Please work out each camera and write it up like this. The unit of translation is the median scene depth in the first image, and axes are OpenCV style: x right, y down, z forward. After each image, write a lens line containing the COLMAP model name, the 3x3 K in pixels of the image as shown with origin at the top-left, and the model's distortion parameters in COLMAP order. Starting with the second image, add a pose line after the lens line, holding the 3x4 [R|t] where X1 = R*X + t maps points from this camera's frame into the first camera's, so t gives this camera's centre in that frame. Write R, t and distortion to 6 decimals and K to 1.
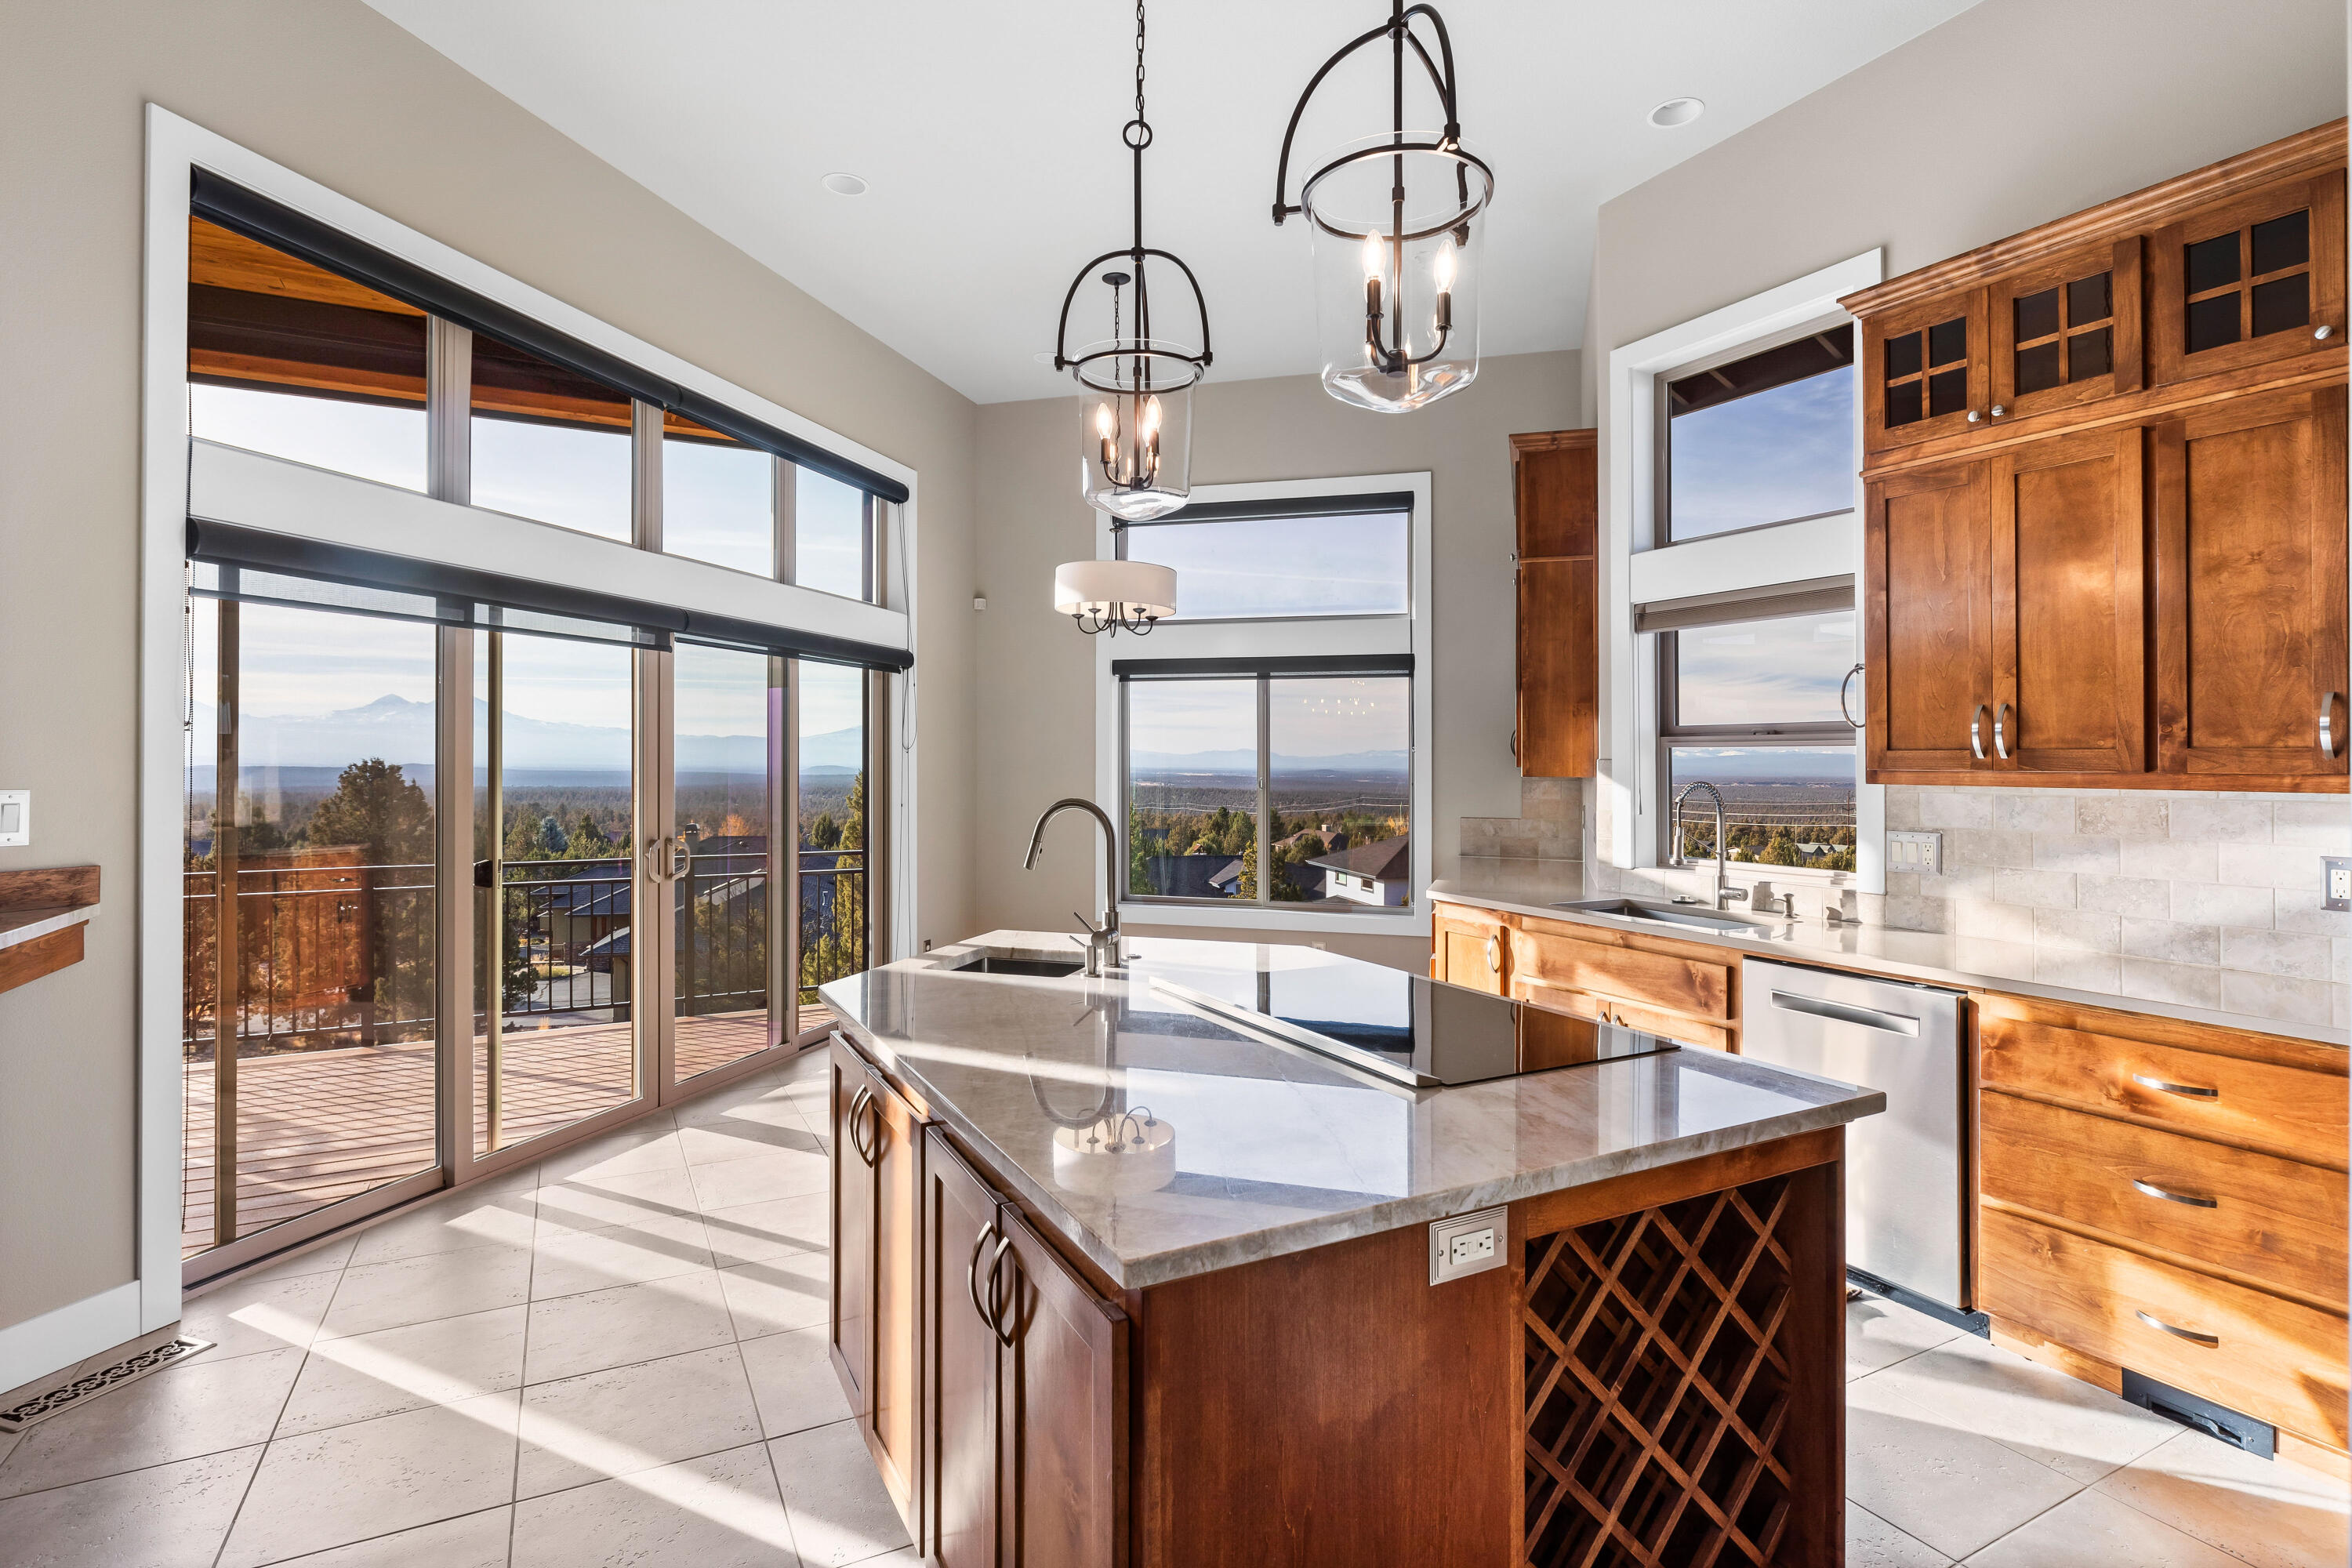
lens RADIAL K [[1149.8, 0, 1239.9], [0, 1149.8, 717.6], [0, 0, 1]] dist [0.000499, 0.000139]
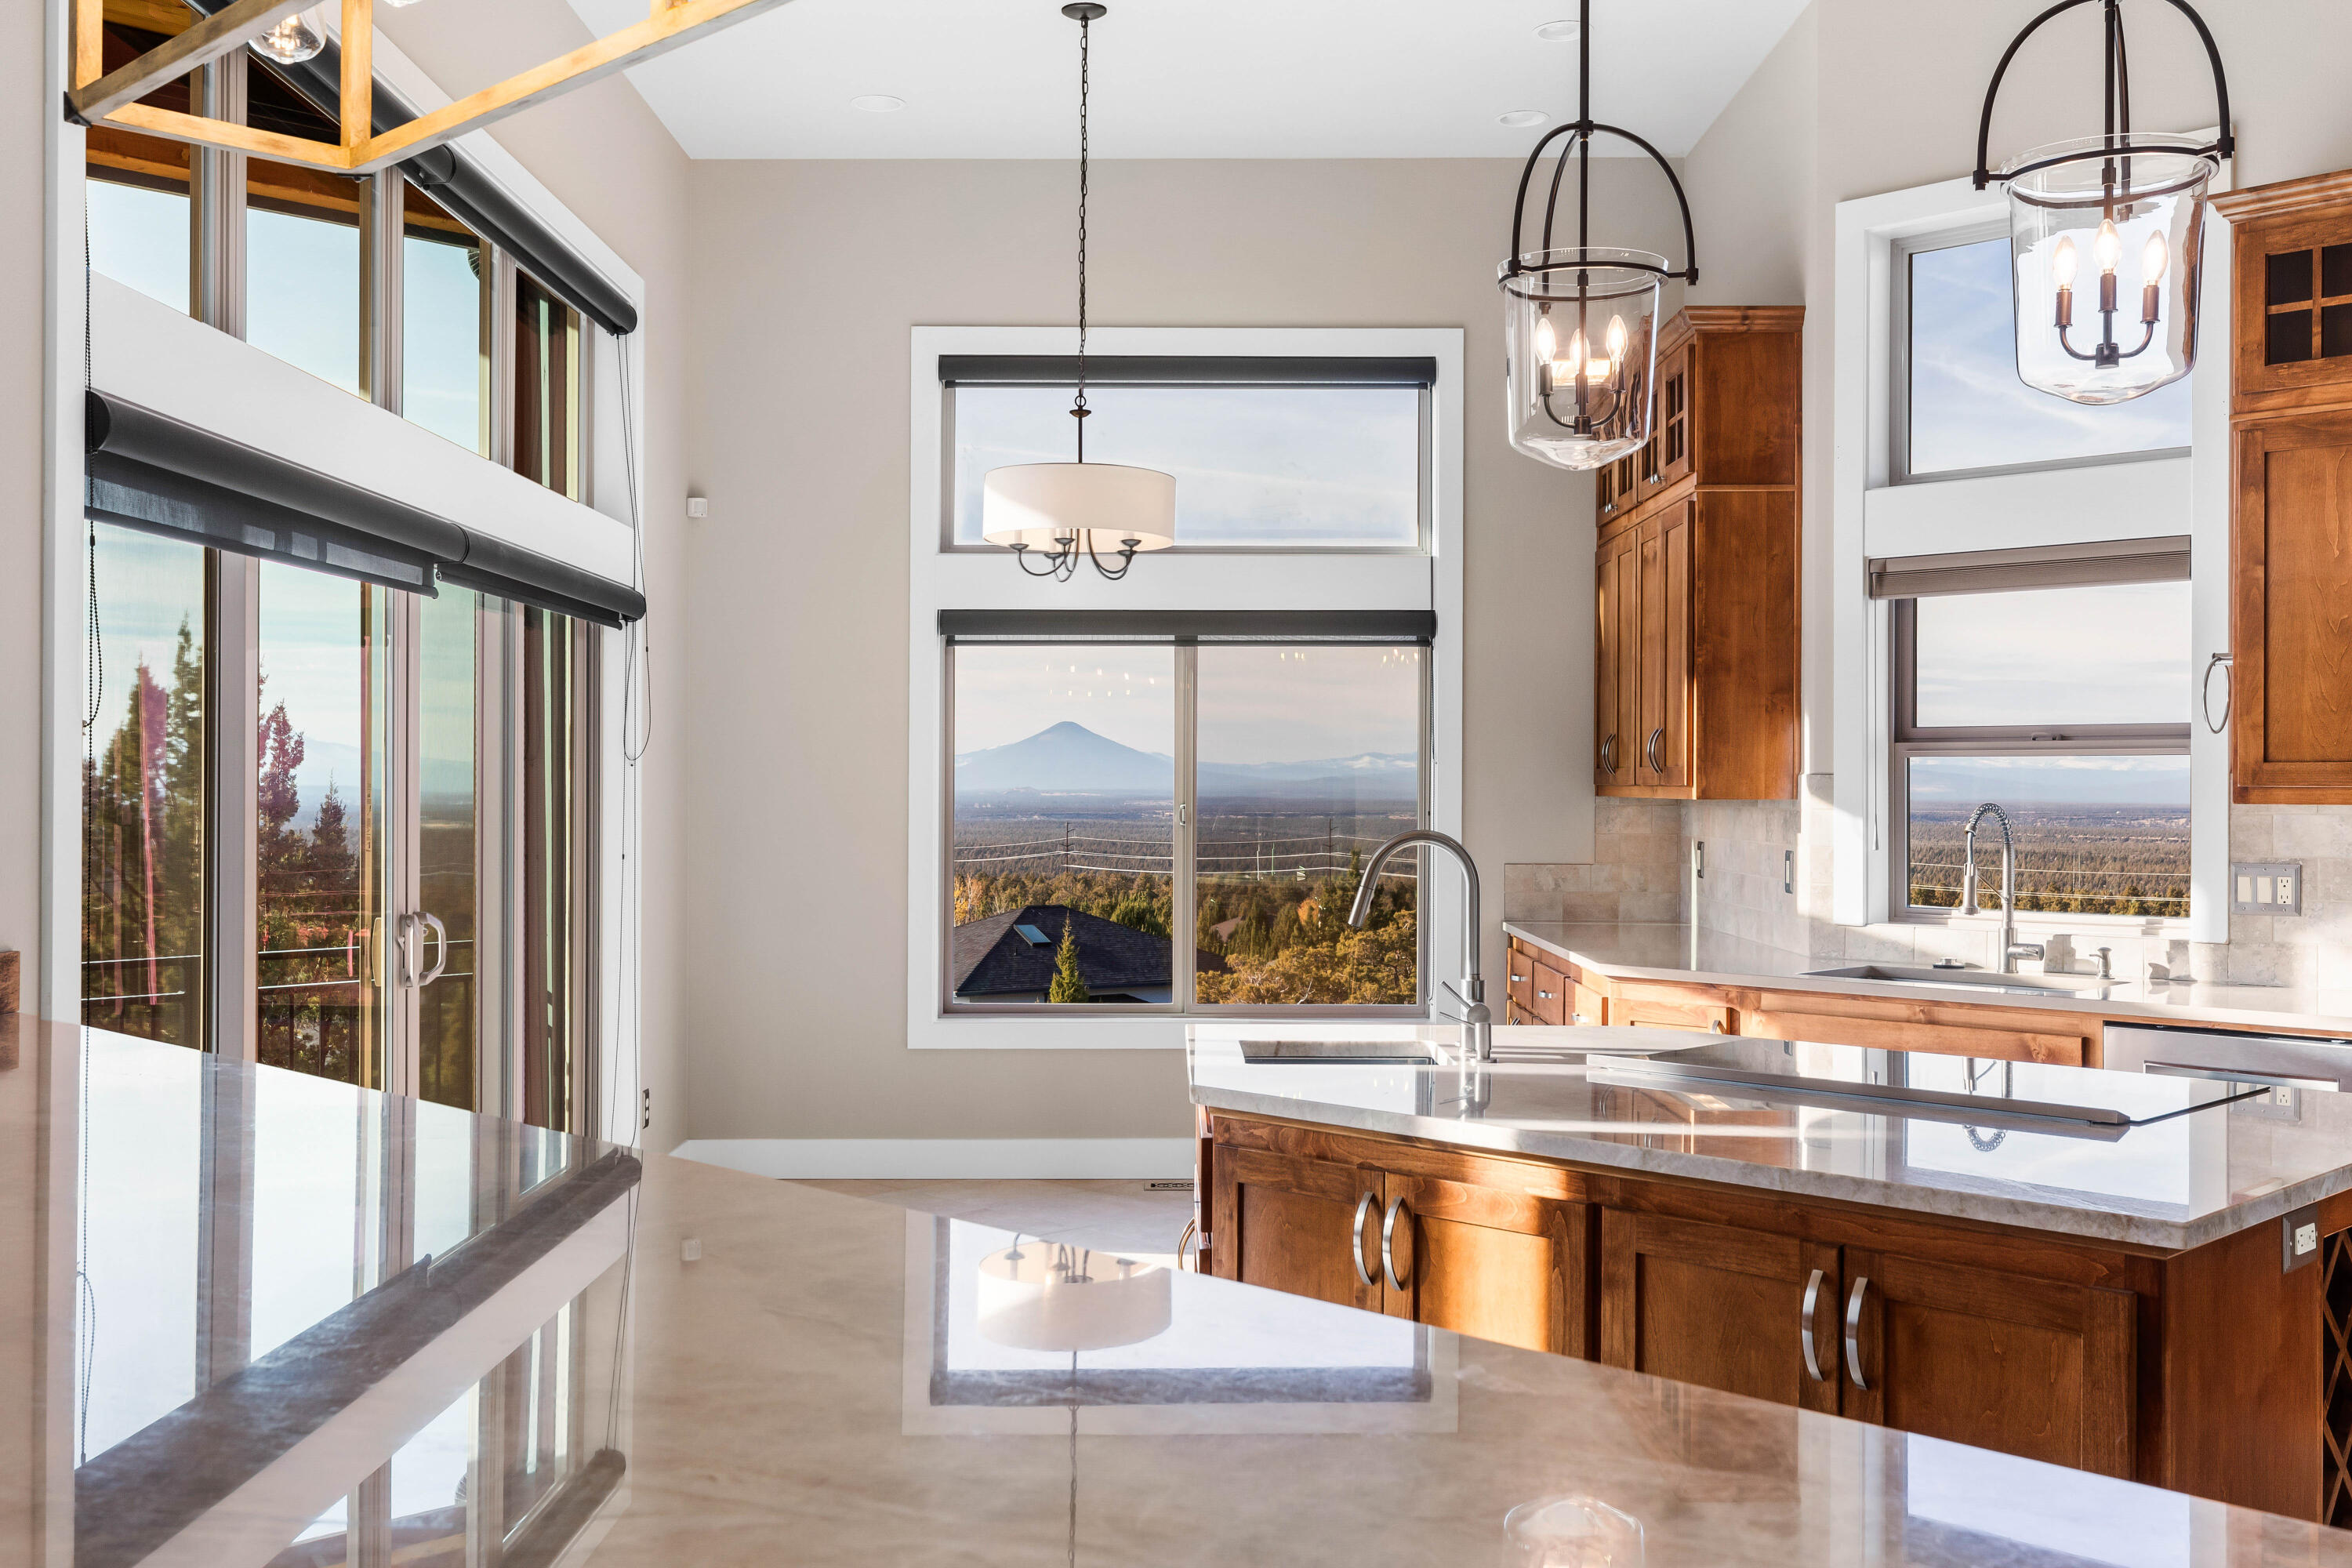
lens RADIAL K [[2235.6, 0, 1198.3], [0, 2235.6, 718.8], [0, 0, 1]] dist [0.001839, 0.000000]
pose [[0.959308, 0.003559, 0.282340, -0.461720], [-0.006920, 0.999917, 0.010910, -0.010973], [-0.282278, -0.012419, 0.959252, -0.230511]]
